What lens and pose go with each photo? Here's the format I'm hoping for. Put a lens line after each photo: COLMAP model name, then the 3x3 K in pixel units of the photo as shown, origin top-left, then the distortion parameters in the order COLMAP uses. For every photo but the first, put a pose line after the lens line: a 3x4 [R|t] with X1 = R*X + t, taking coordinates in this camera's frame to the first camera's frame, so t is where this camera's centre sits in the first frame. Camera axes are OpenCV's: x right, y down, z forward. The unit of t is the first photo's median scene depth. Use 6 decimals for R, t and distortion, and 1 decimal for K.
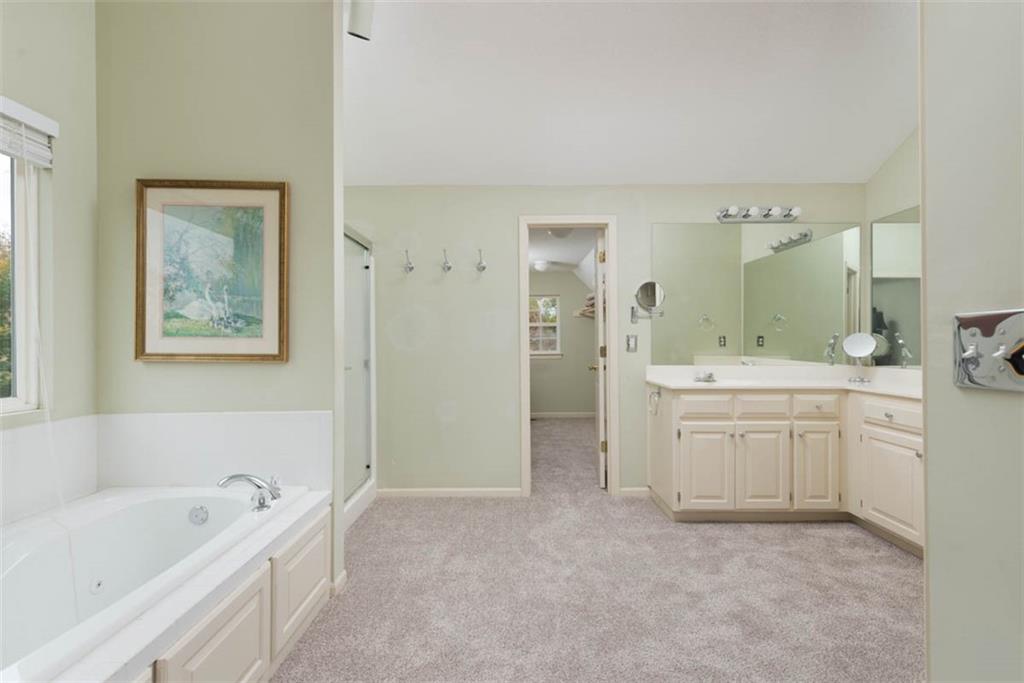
lens RADIAL K [[447.2, 0, 510.4], [0, 447.2, 337.0], [0, 0, 1]] dist [0.004887, 0.000056]
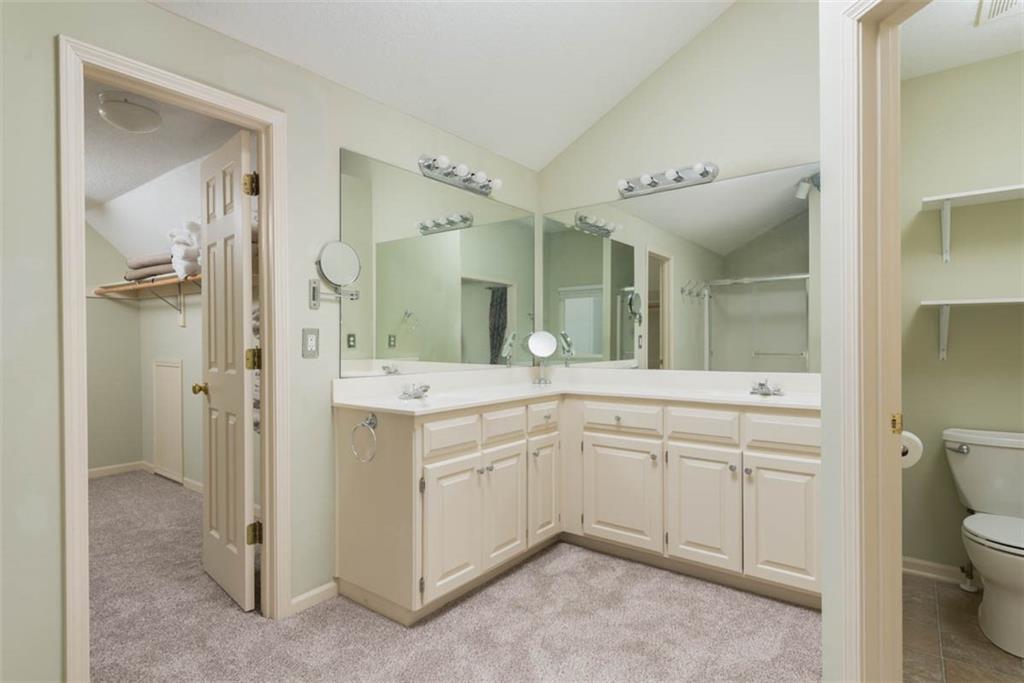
lens RADIAL K [[526.4, 0, 521.1], [0, 526.4, 337.9], [0, 0, 1]] dist [0.012337, -0.002631]
pose [[0.603183, 0.005133, 0.797586, -0.132678], [-0.006137, 0.999980, -0.001794, 0.008757], [-0.797579, -0.003813, 0.603202, 0.437258]]
